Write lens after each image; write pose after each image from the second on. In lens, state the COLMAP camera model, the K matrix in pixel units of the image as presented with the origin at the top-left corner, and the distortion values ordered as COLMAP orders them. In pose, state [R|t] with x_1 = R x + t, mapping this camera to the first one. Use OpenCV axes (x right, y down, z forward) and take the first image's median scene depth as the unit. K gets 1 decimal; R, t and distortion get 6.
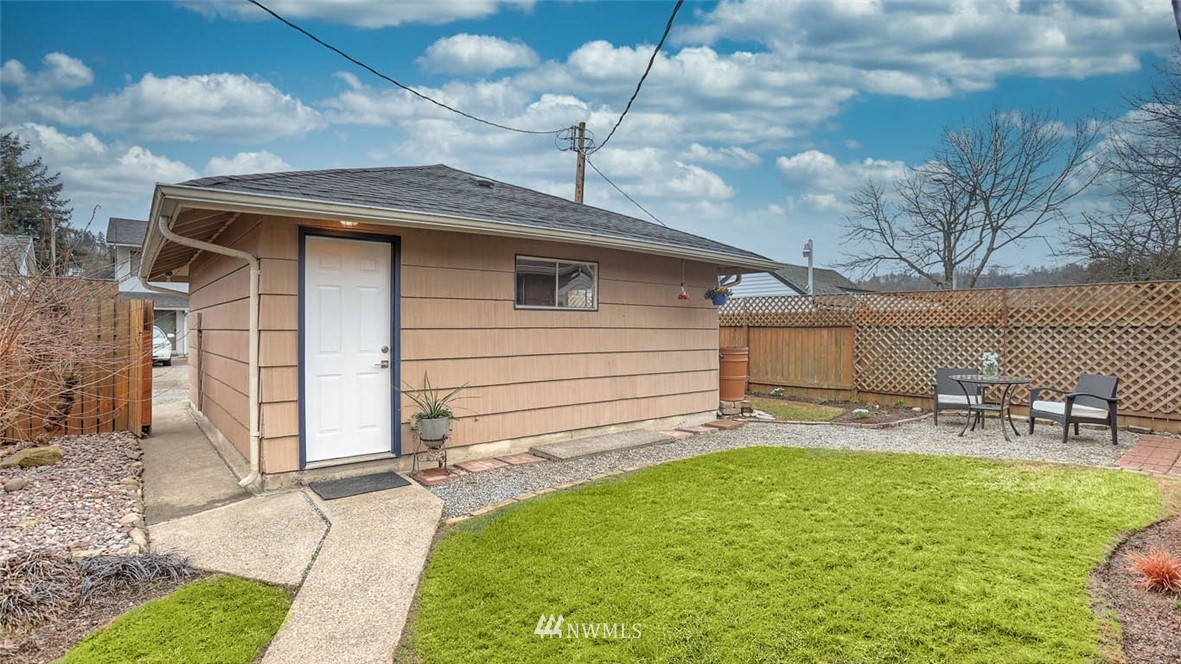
lens RADIAL K [[563.4, 0, 596.6], [0, 563.4, 332.1], [0, 0, 1]] dist [-0.032406, 0.000239]
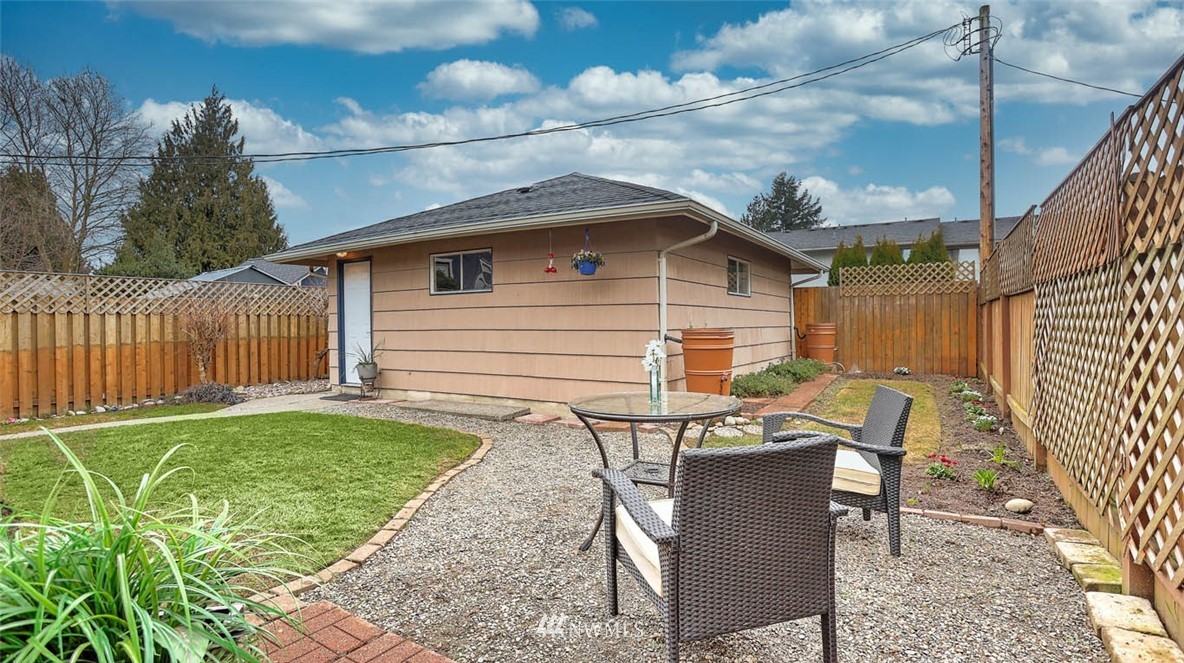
lens RADIAL K [[564.8, 0, 595.5], [0, 564.8, 327.8], [0, 0, 1]] dist [-0.032406, 0.000239]
pose [[0.327079, 0.004216, -0.944988, 1.117465], [0.004315, 0.999973, 0.005955, 0.027502], [0.944987, -0.006026, 0.327052, 0.834435]]
